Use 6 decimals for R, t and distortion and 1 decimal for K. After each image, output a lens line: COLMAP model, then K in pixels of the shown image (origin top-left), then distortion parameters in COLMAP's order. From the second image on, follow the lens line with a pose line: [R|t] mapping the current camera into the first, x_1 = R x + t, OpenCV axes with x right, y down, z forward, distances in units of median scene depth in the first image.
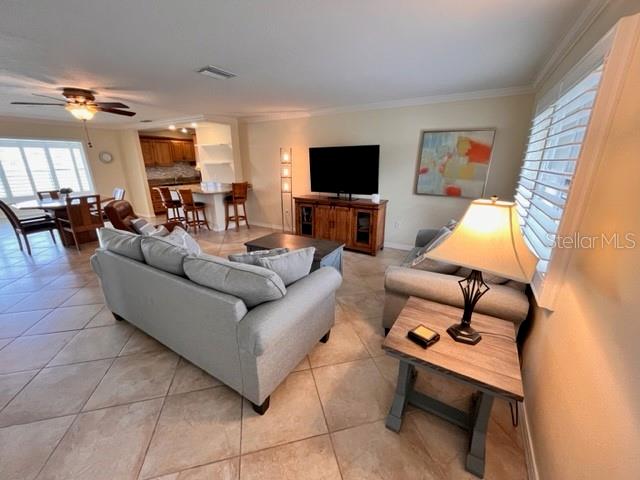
lens RADIAL K [[259.2, 0, 320.5], [0, 259.2, 240.9], [0, 0, 1]] dist [-0.002881, -0.000285]
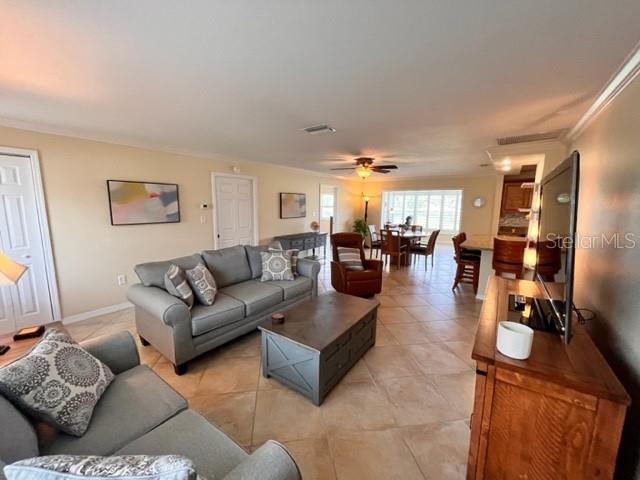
lens RADIAL K [[259.2, 0, 320.5], [0, 259.2, 240.9], [0, 0, 1]] dist [-0.002881, -0.000285]
pose [[-0.075168, 0.146688, -0.986323, 0.632646], [-0.308527, 0.937165, 0.162890, -0.314024], [0.948241, 0.316551, -0.025188, 0.975059]]
